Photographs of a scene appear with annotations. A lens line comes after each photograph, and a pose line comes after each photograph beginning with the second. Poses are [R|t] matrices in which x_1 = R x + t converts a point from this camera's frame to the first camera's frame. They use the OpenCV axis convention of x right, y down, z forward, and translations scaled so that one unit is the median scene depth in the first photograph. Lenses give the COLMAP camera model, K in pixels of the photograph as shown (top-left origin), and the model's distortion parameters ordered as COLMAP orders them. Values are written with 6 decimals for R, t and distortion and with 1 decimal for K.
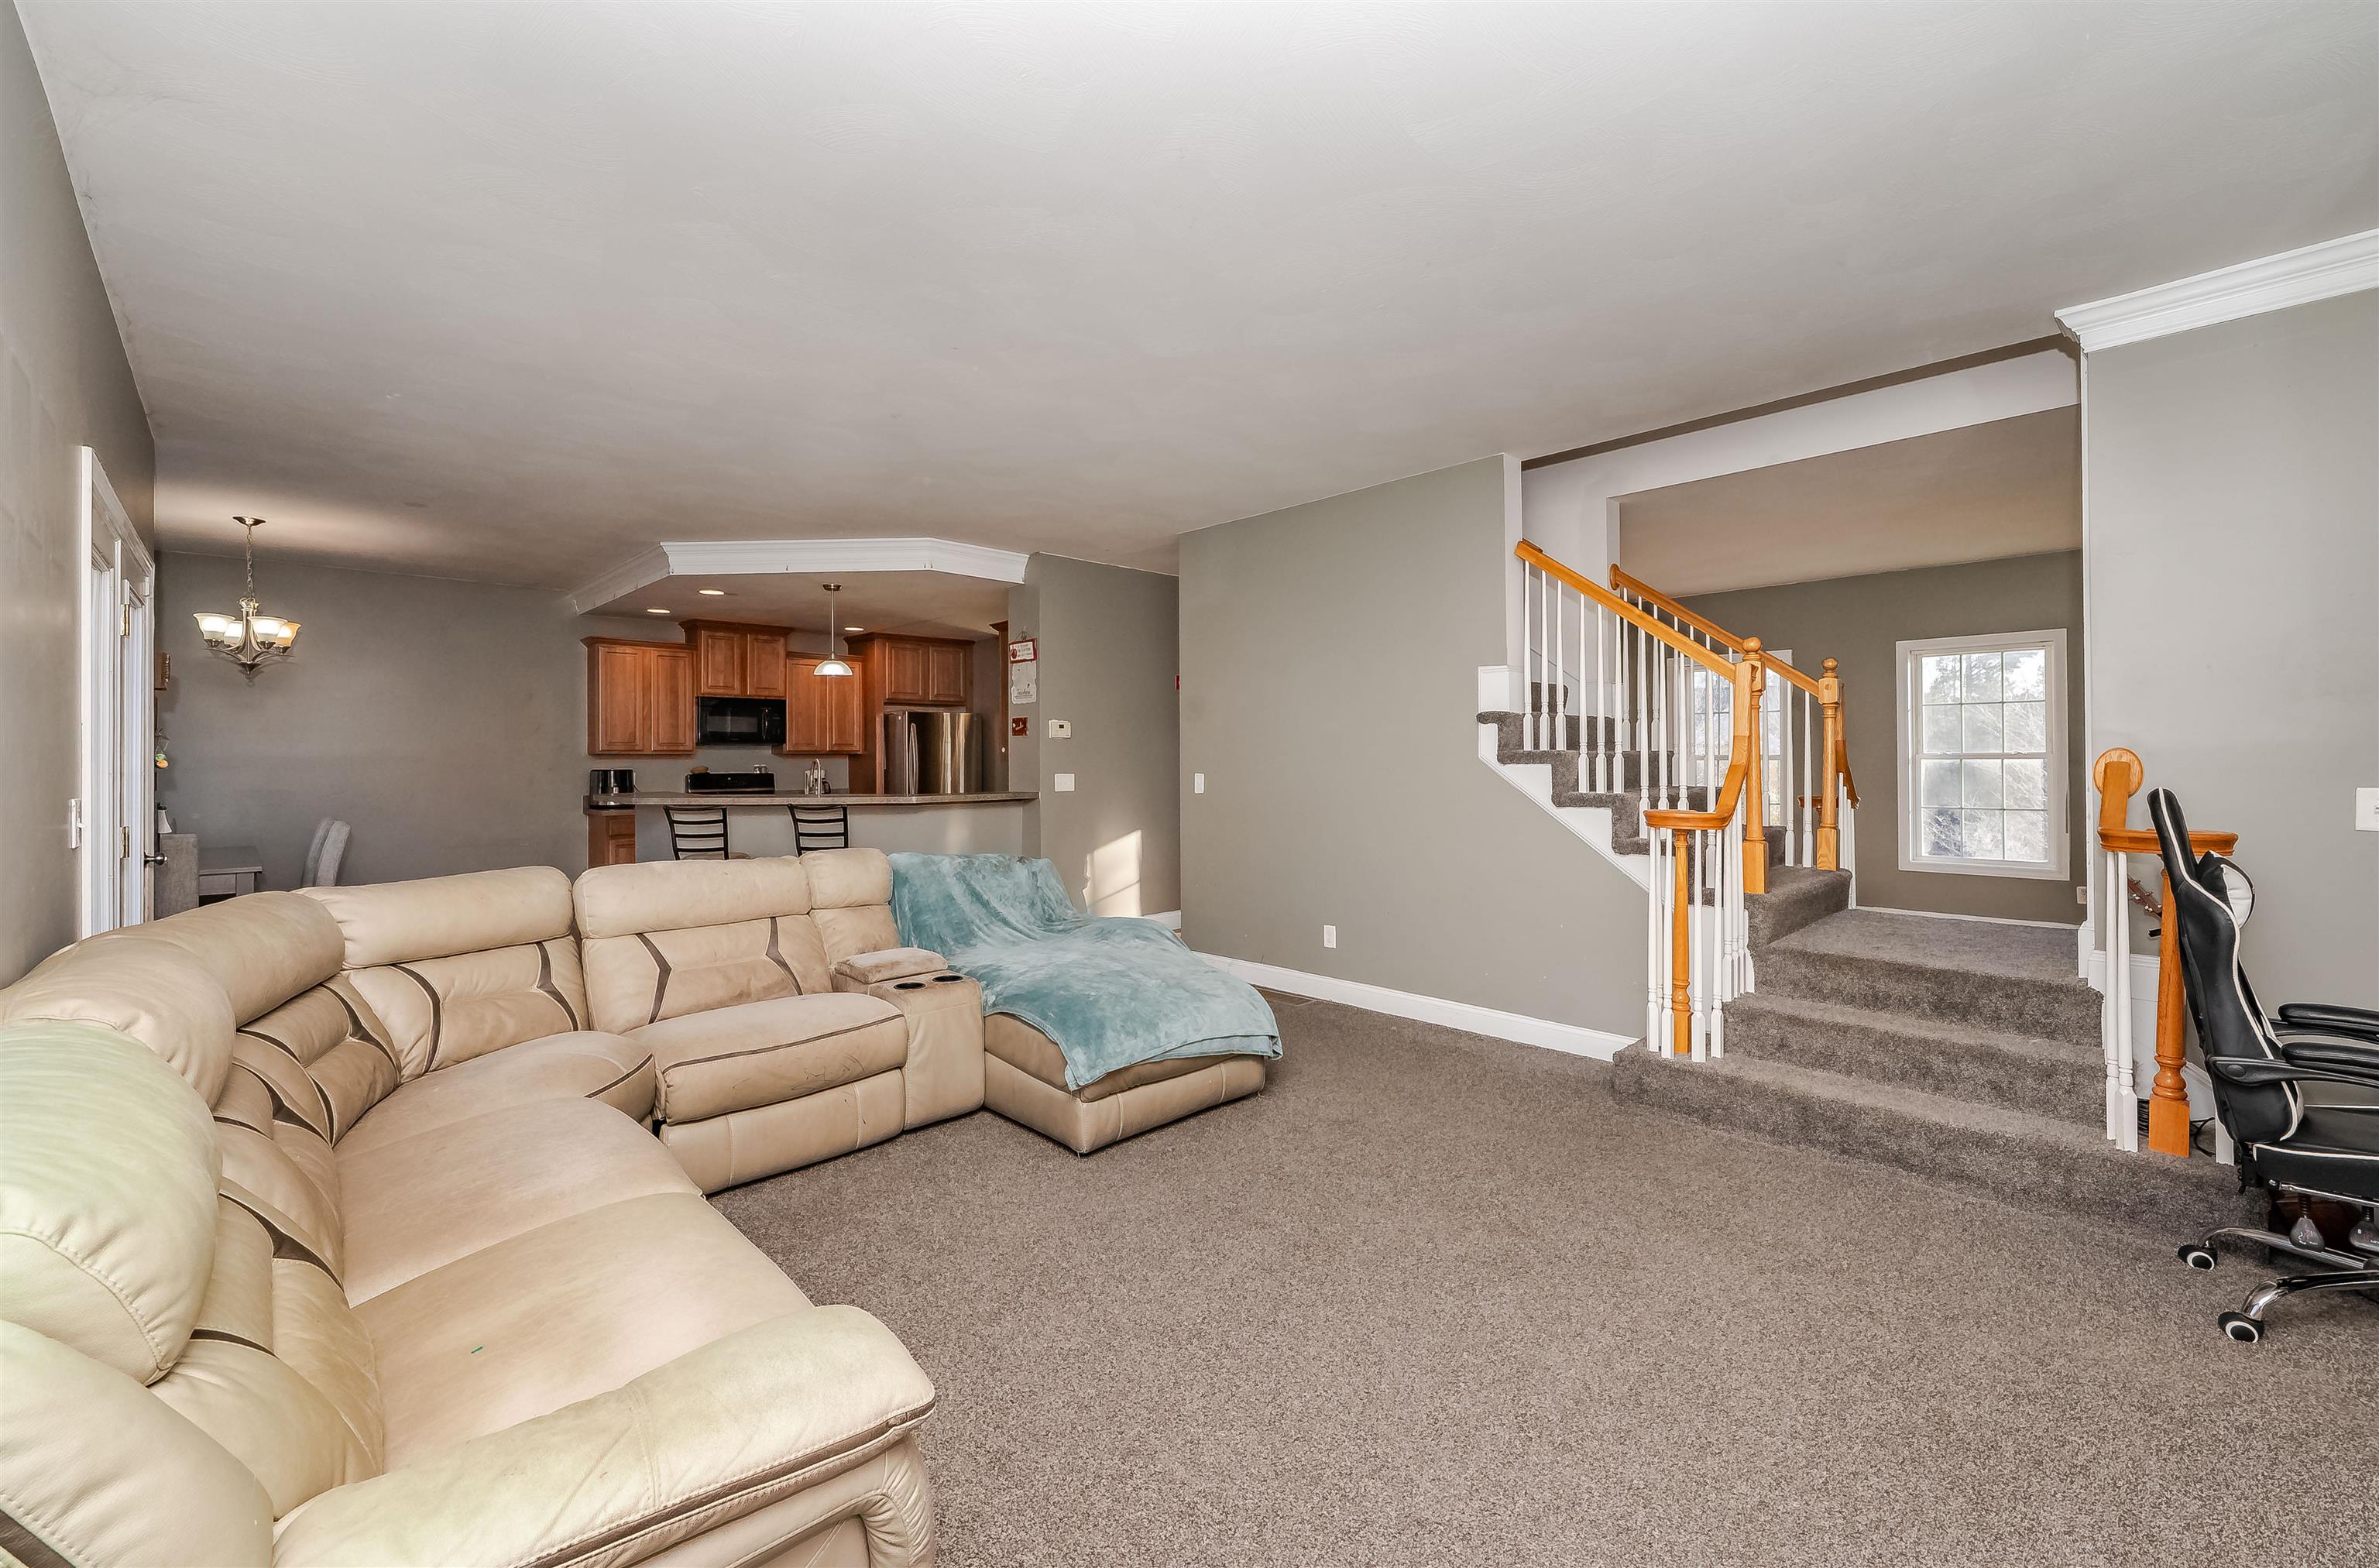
lens RADIAL K [[972.1, 0, 1181.7], [0, 972.1, 752.7], [0, 0, 1]] dist [-0.000604, -0.000047]
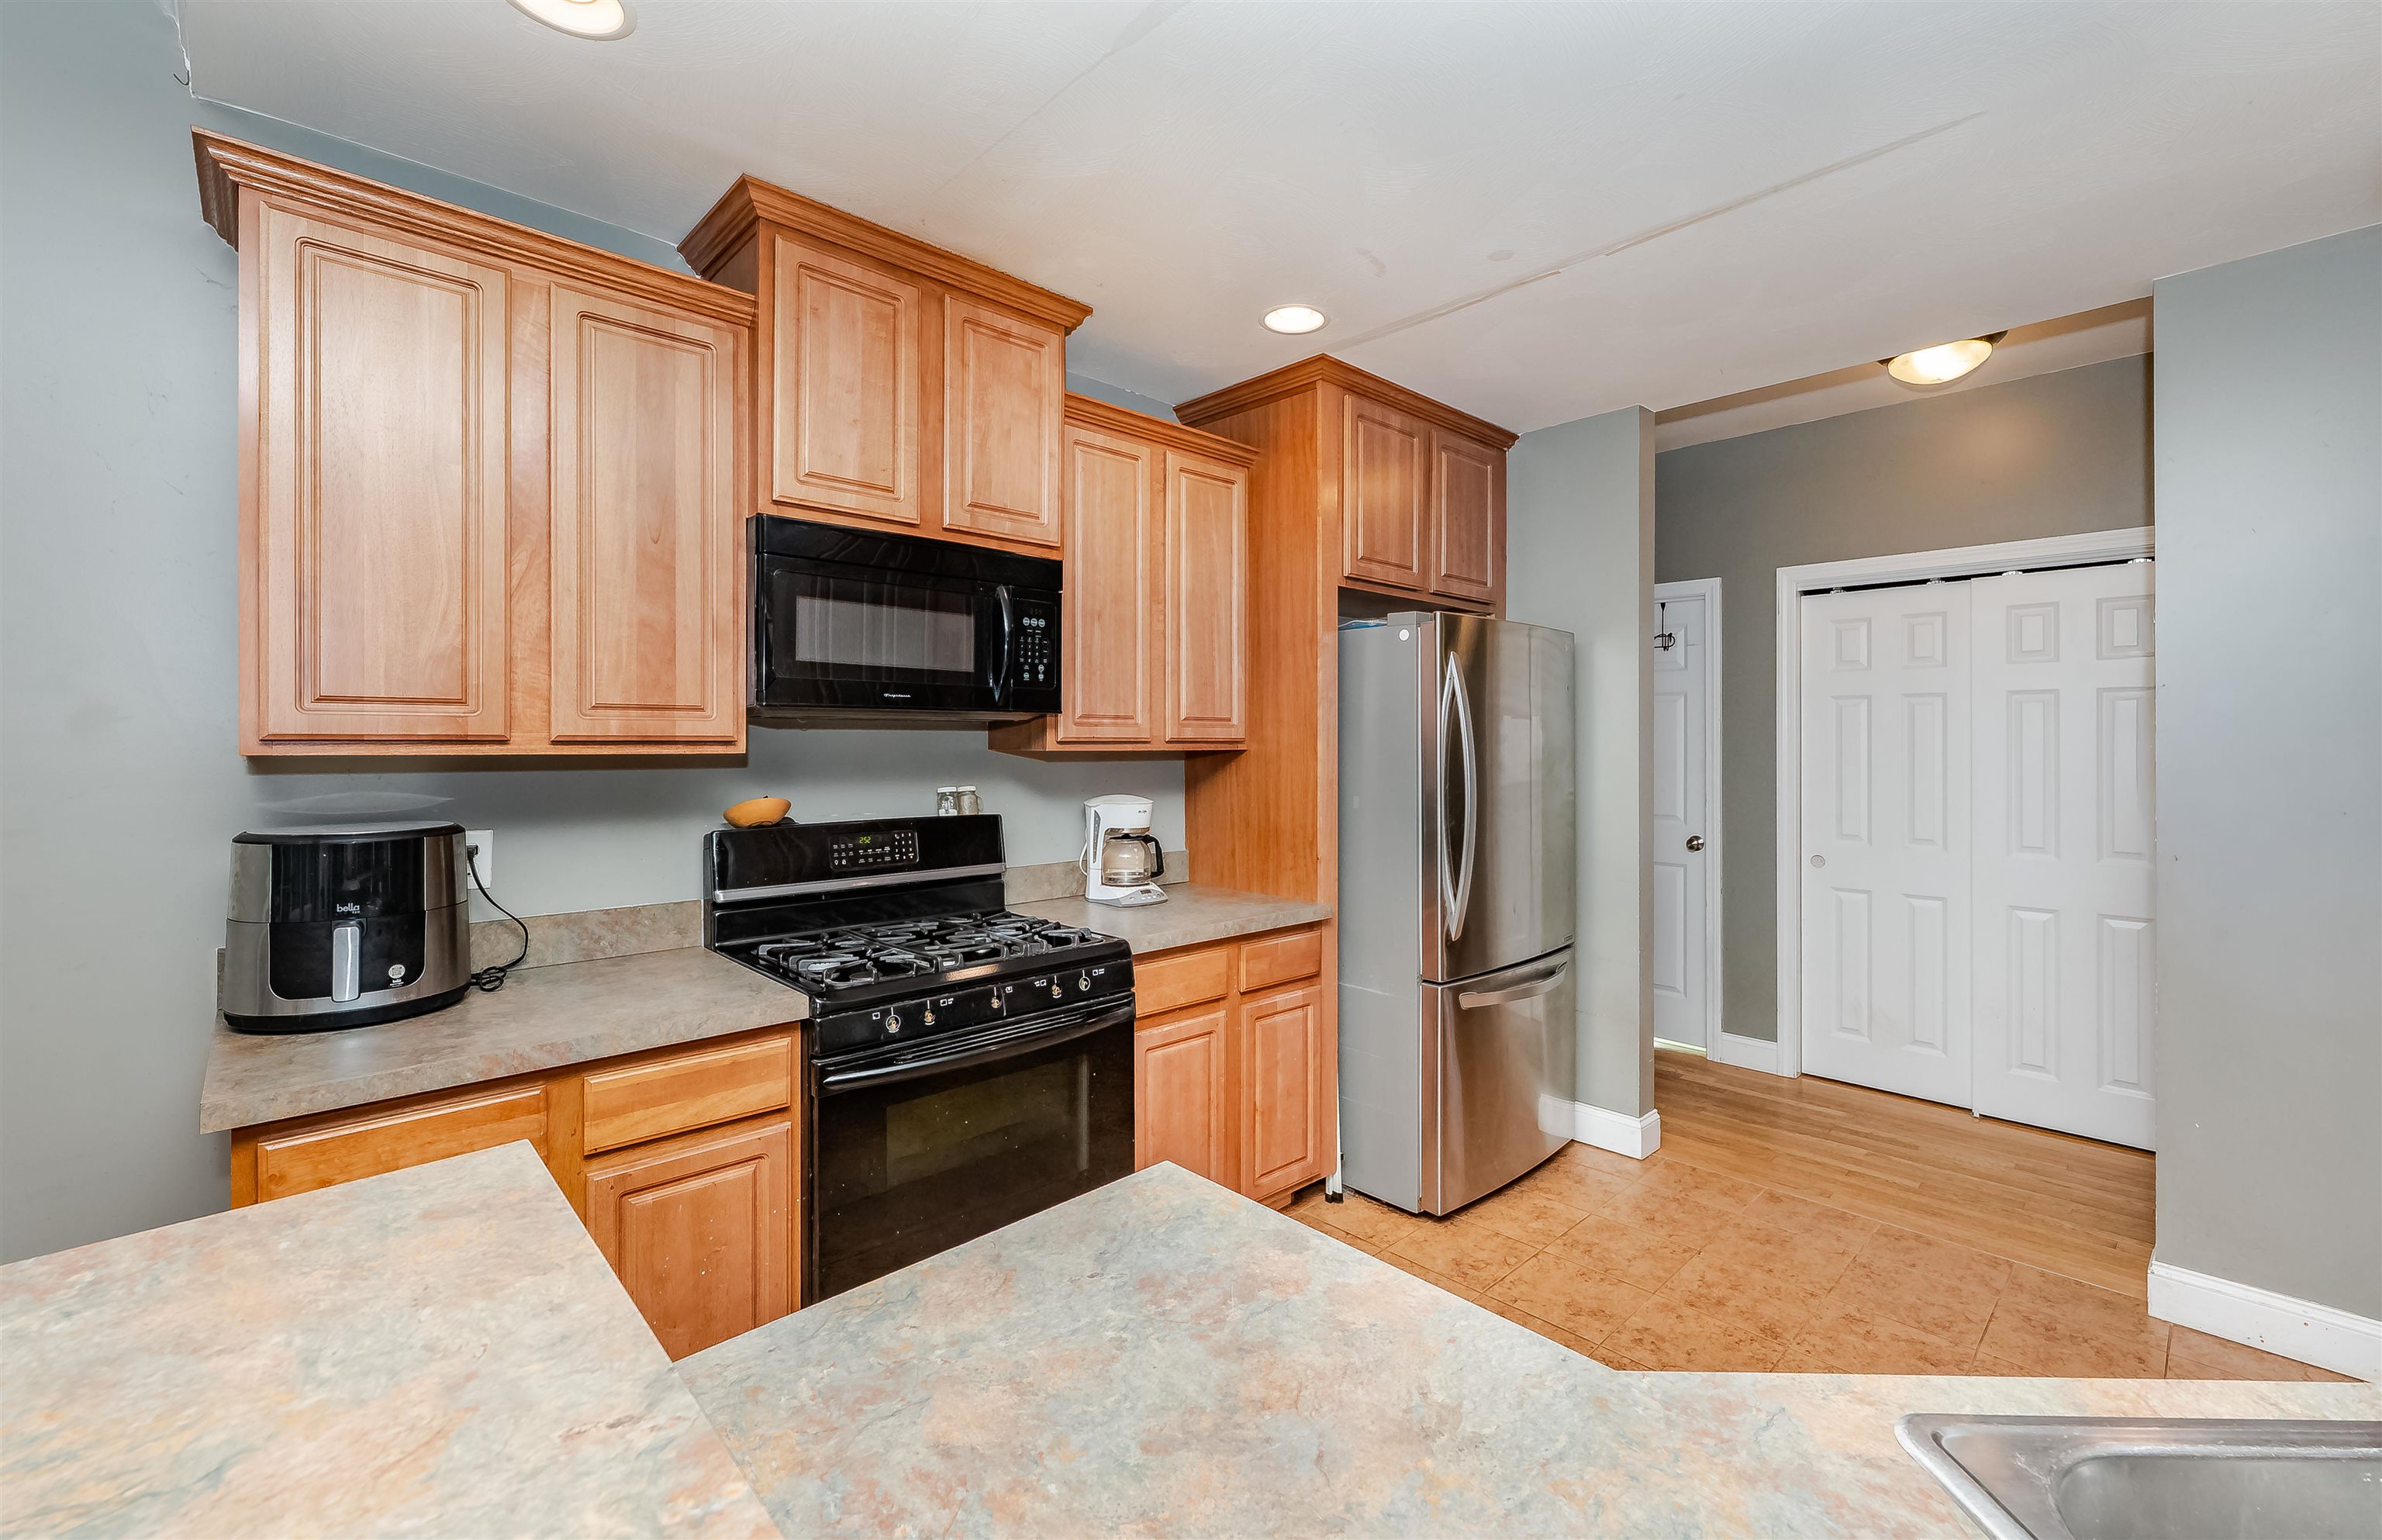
lens RADIAL K [[989.4, 0, 1188.7], [0, 989.4, 739.6], [0, 0, 1]] dist [0.000330, 0.000048]
pose [[0.999762, 0.008585, -0.020071, -0.380738], [-0.008540, 0.999961, 0.002340, -0.003609], [0.020090, -0.002168, 0.999796, 0.748205]]
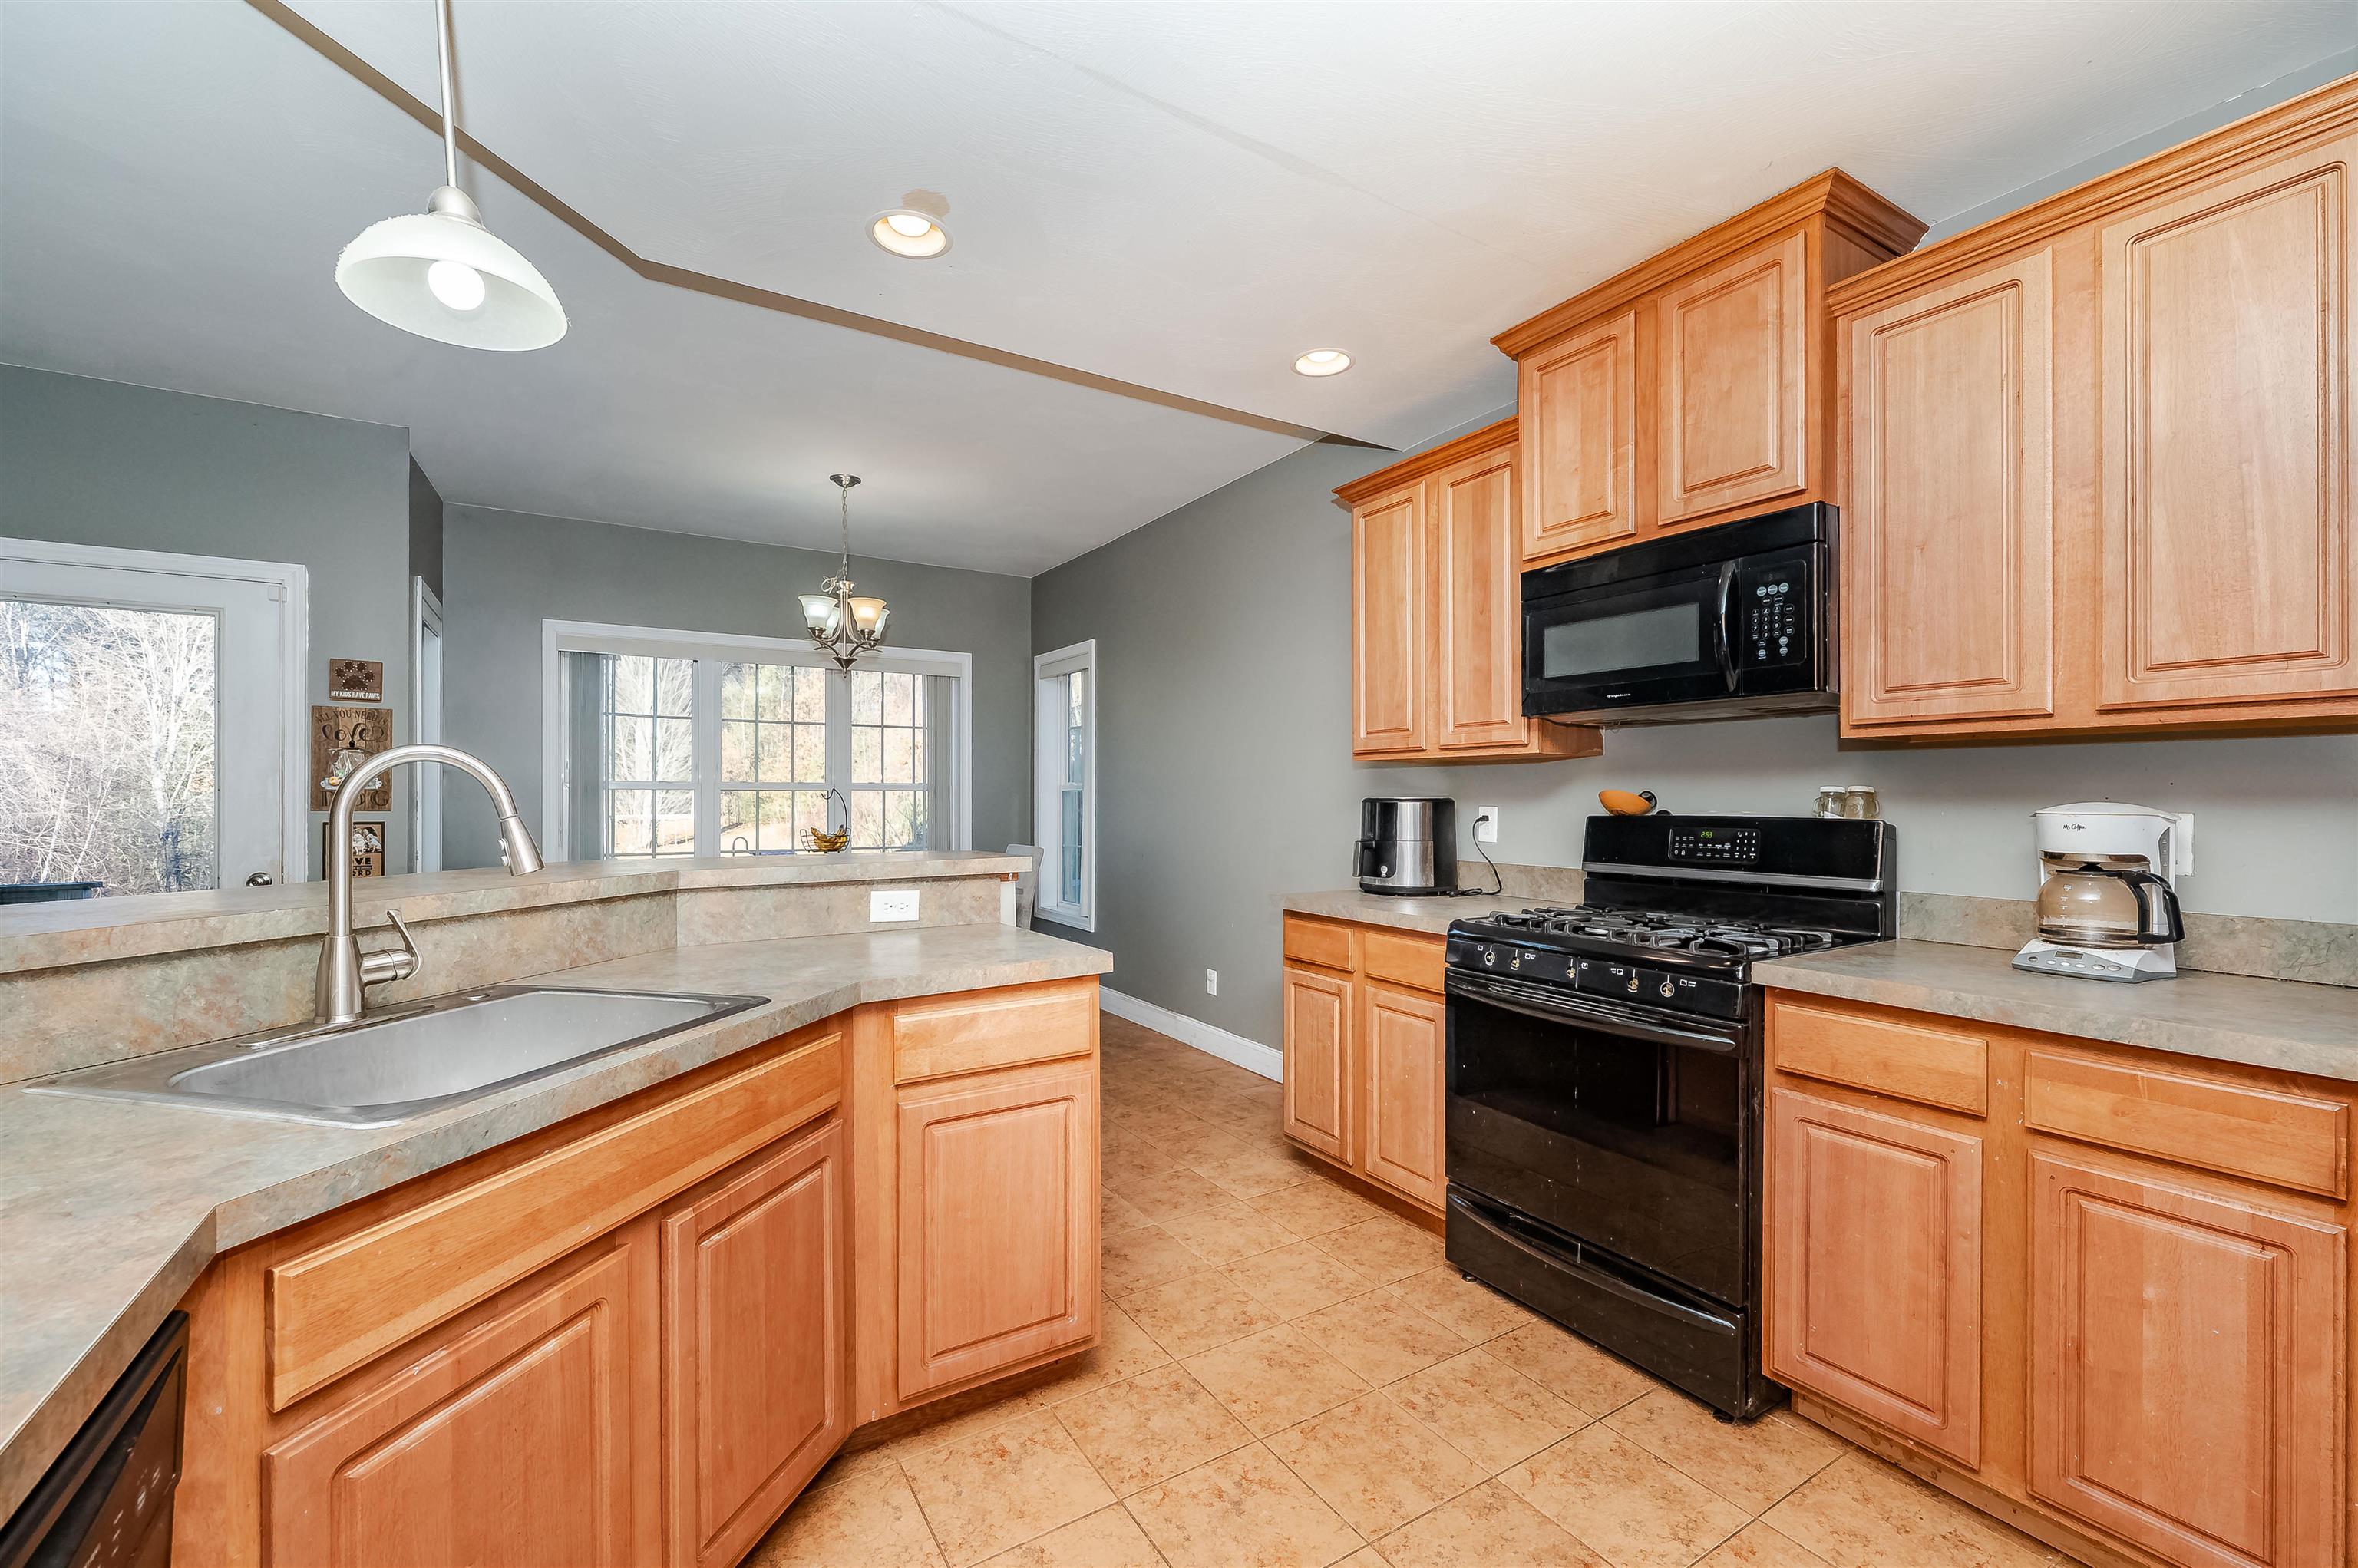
lens RADIAL K [[954.1, 0, 1183.1], [0, 954.1, 793.0], [0, 0, 1]] dist [-0.001784, -0.000199]
pose [[-0.214335, 0.005069, -0.976747, -0.163703], [0.007655, 0.999965, 0.003510, 0.012556], [0.976730, -0.006725, -0.214366, 0.944332]]
